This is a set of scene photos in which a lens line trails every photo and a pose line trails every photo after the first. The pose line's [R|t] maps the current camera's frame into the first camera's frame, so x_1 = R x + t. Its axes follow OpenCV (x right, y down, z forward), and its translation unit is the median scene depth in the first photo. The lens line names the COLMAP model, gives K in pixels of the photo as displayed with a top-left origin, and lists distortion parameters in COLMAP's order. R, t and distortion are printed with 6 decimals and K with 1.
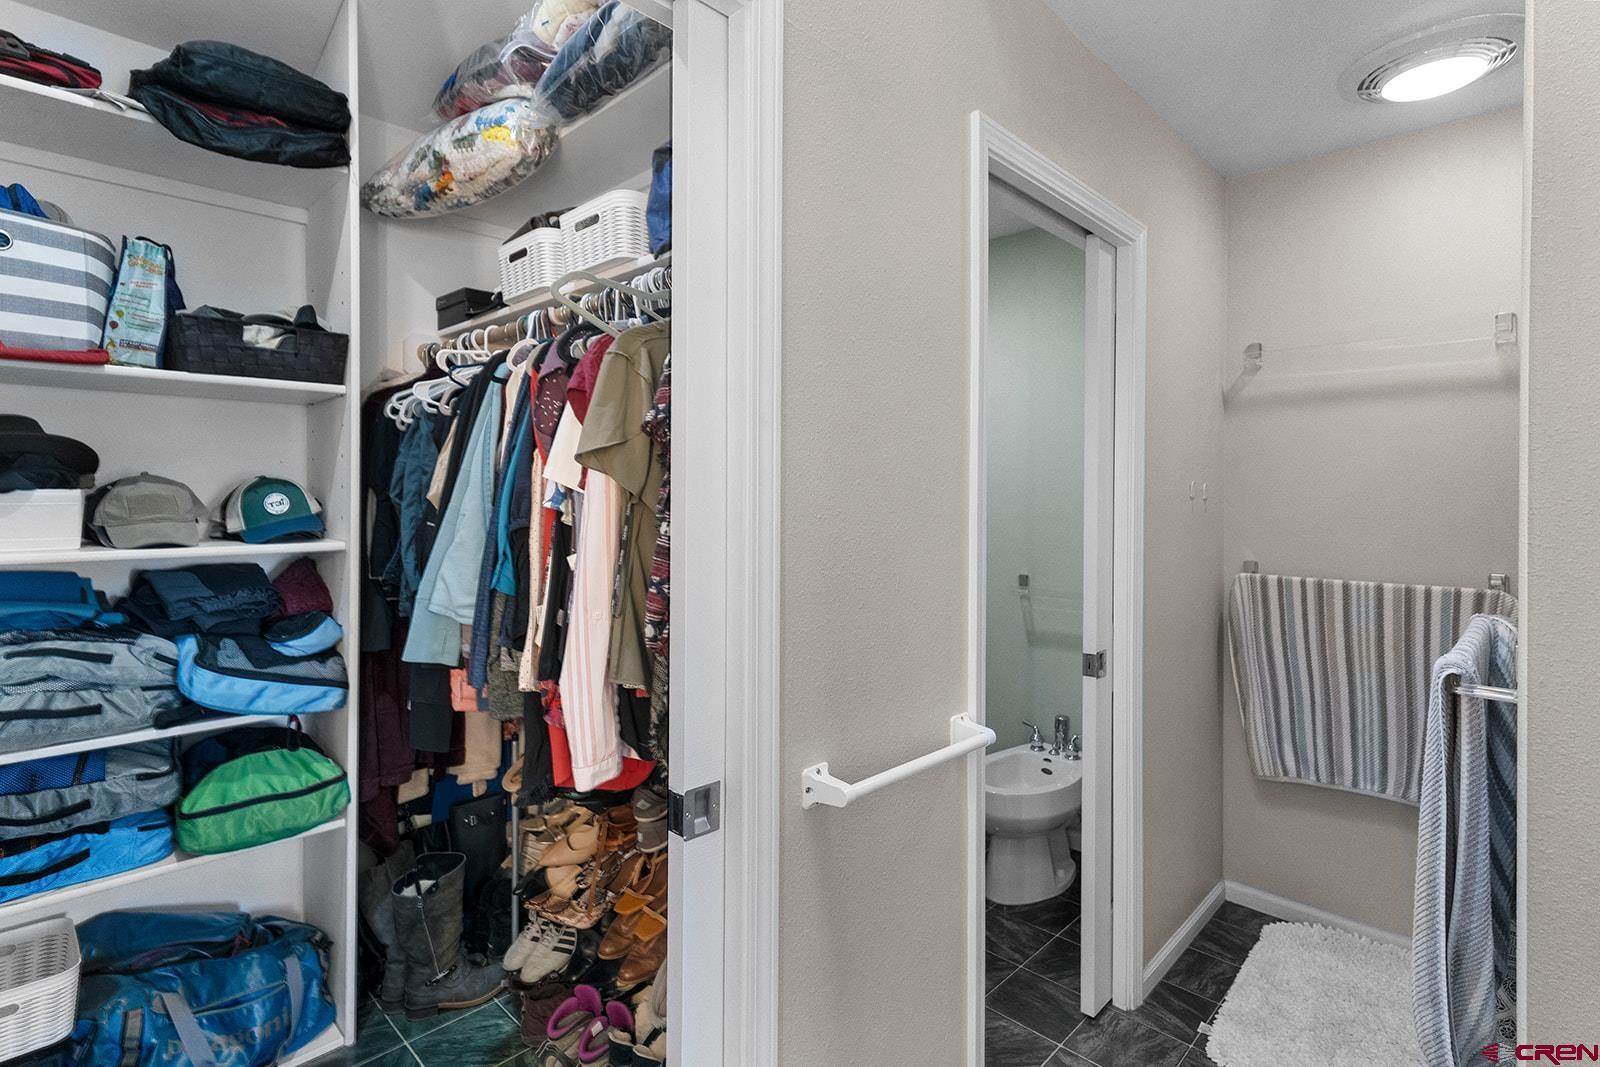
lens RADIAL K [[791.2, 0, 806.9], [0, 791.2, 499.4], [0, 0, 1]] dist [-0.000781, -0.000430]
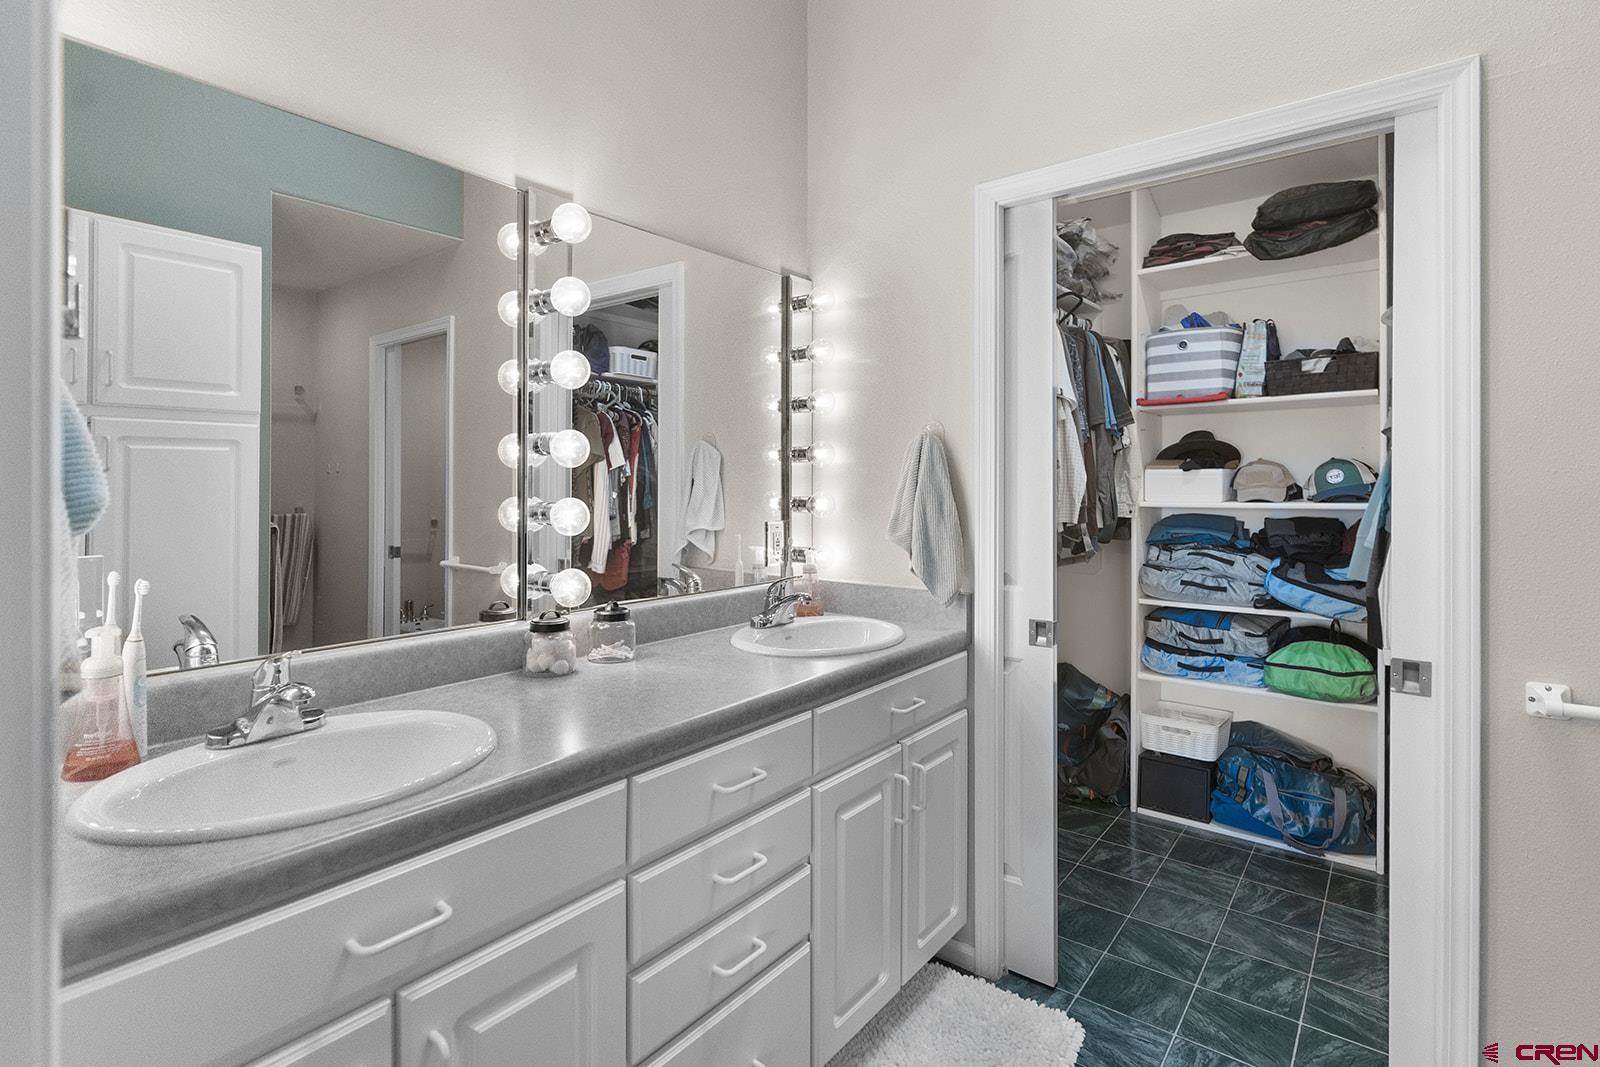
lens RADIAL K [[791.2, 0, 806.9], [0, 791.2, 499.4], [0, 0, 1]] dist [-0.000781, -0.000430]
pose [[0.105946, 0.005810, -0.994355, 0.755430], [-0.001781, 0.999982, 0.005653, 0.046576], [0.994370, 0.001172, 0.105955, -0.139801]]
